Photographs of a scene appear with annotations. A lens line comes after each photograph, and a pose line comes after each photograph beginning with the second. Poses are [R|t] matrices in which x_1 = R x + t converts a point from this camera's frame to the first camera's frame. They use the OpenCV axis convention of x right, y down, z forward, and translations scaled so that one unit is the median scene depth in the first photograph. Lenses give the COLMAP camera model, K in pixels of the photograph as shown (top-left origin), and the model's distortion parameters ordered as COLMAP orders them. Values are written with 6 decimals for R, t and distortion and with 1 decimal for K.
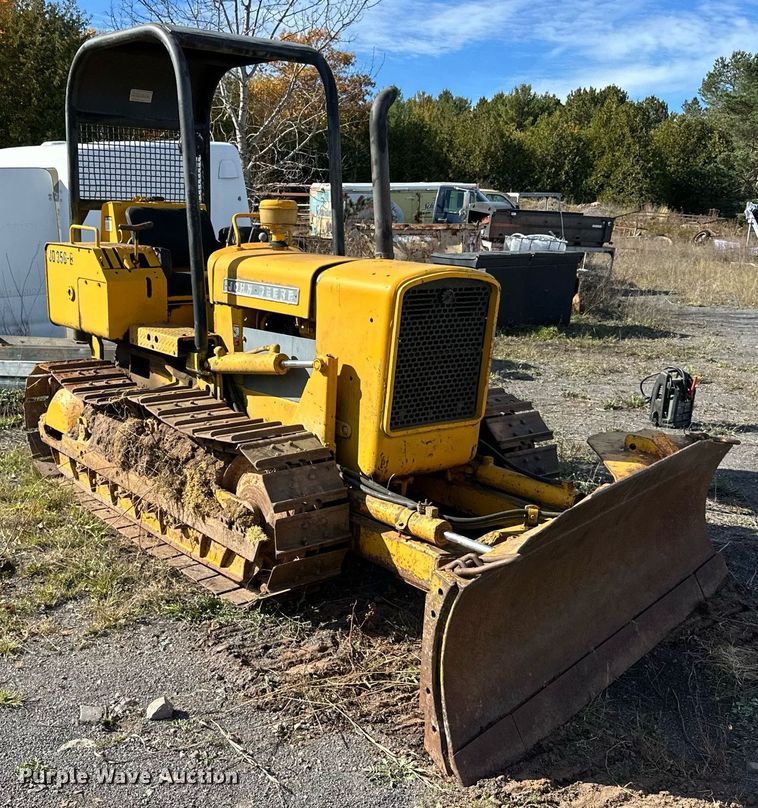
lens RADIAL K [[940.3, 0, 310.8], [0, 940.3, 423.9], [0, 0, 1]] dist [0.201723, -0.419439]
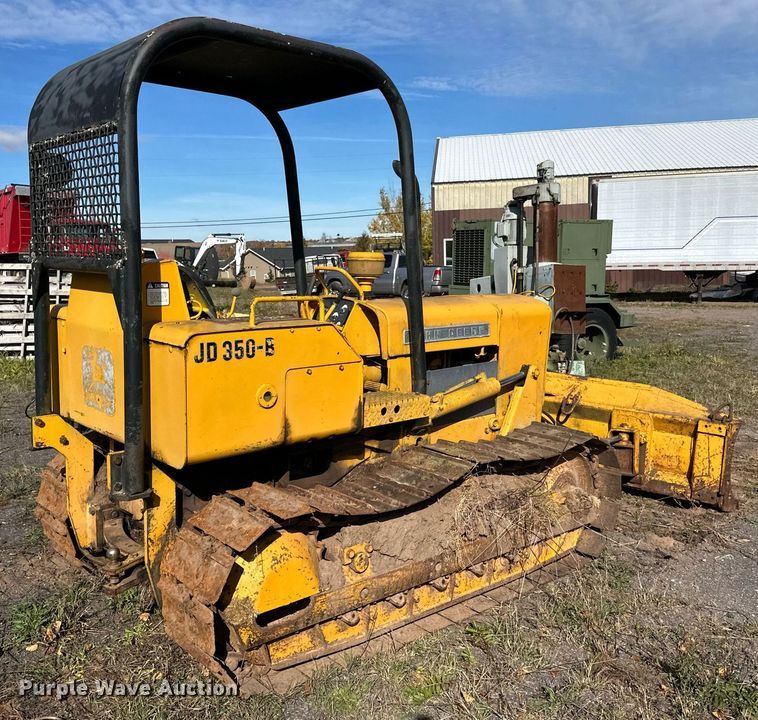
lens RADIAL K [[742.6, 0, 354.2], [0, 742.6, 357.9], [0, 0, 1]] dist [0.161695, 0.004657]
pose [[-0.055504, -0.164070, 0.984886, -0.975410], [0.216383, 0.960987, 0.172283, -0.306450], [-0.974730, 0.222675, -0.017837, 1.196289]]
